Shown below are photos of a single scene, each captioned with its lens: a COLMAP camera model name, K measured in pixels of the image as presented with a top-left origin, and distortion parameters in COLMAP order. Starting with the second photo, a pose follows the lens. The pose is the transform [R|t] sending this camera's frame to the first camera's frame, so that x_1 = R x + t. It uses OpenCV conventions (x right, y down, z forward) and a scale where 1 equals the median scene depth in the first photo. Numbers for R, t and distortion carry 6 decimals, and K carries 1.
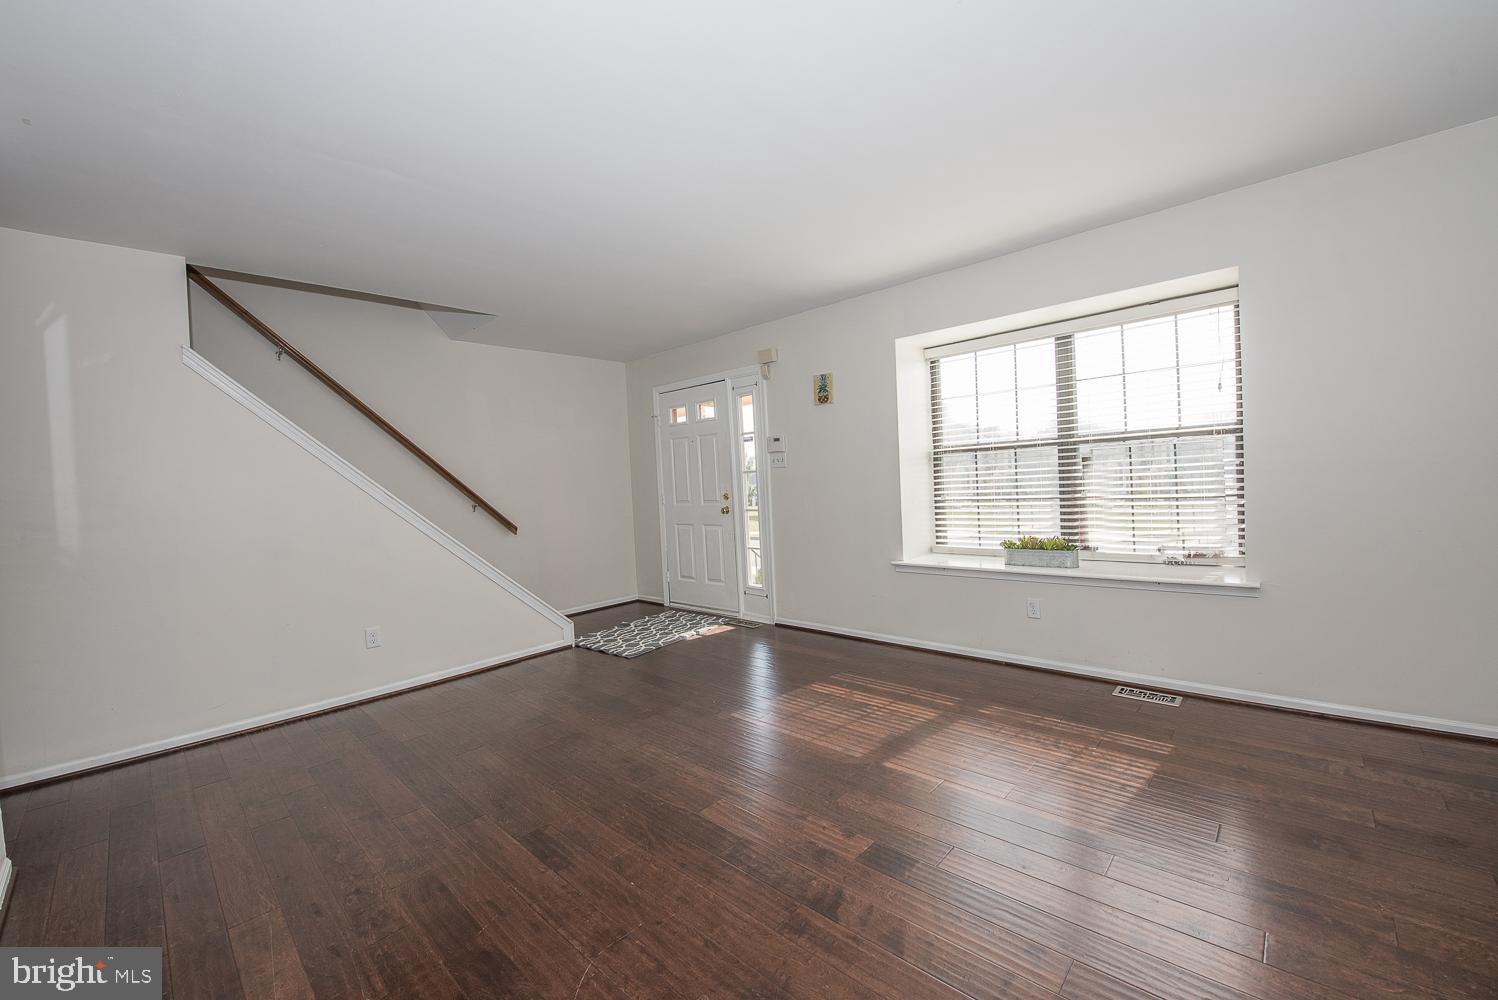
lens RADIAL K [[593.8, 0, 749.0], [0, 593.8, 500.0], [0, 0, 1]] dist [-0.015007, -0.003748]
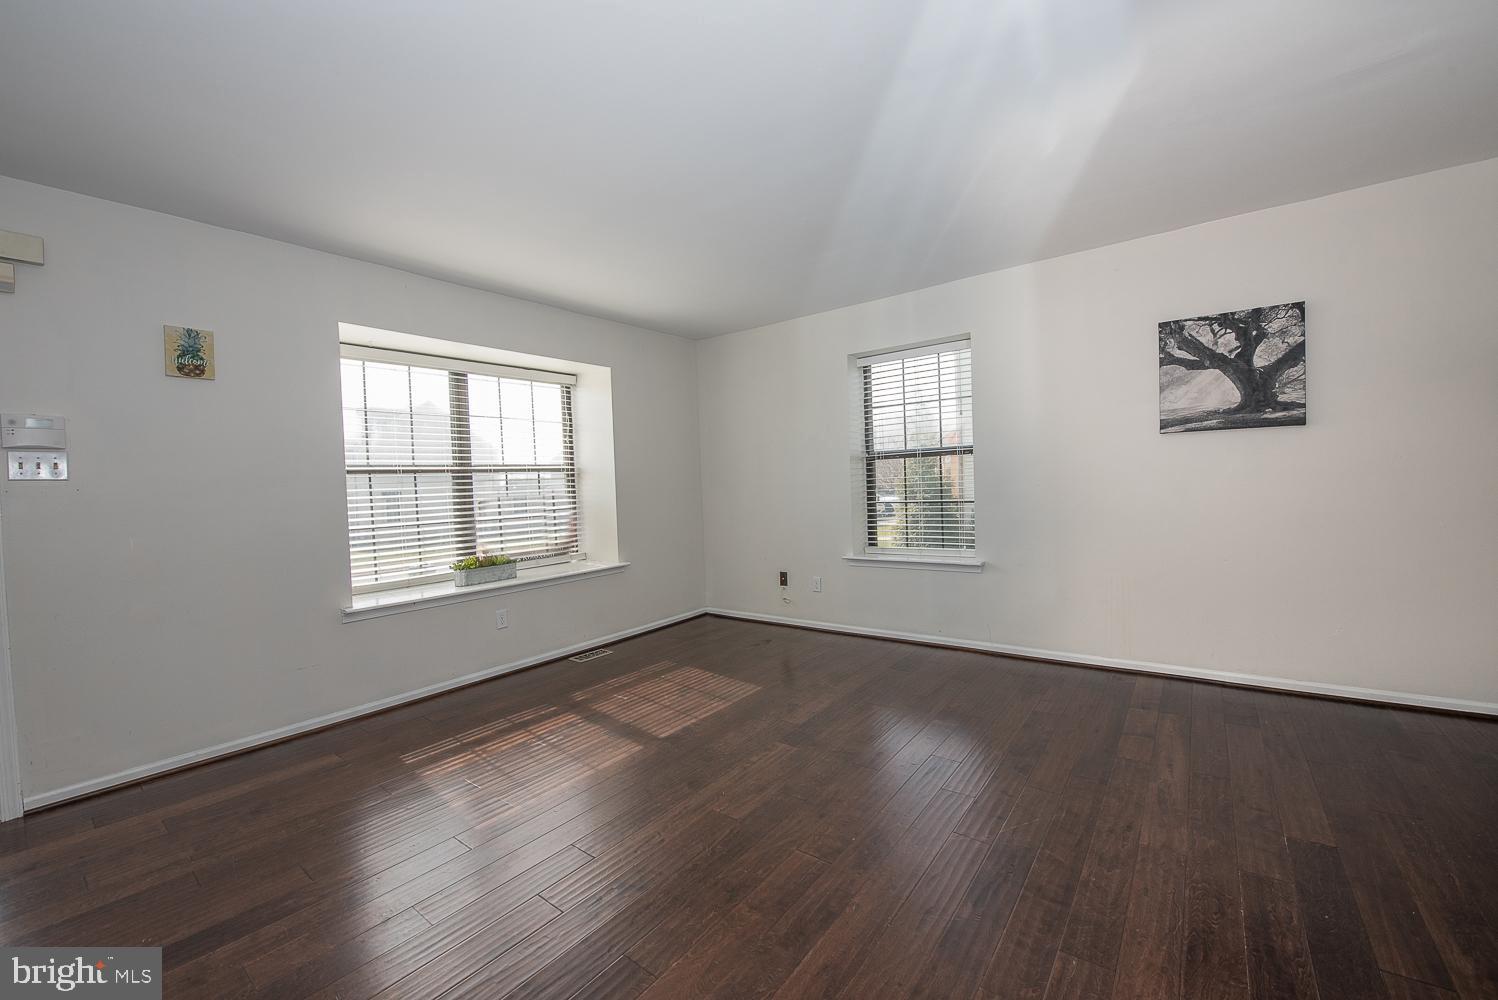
lens RADIAL K [[593.8, 0, 749.0], [0, 593.8, 500.0], [0, 0, 1]] dist [-0.015007, -0.003748]
pose [[-0.101448, 0.026470, 0.994489, -0.710174], [0.076341, 0.996905, -0.018747, 0.021497], [-0.991907, 0.074019, -0.103155, 0.702468]]
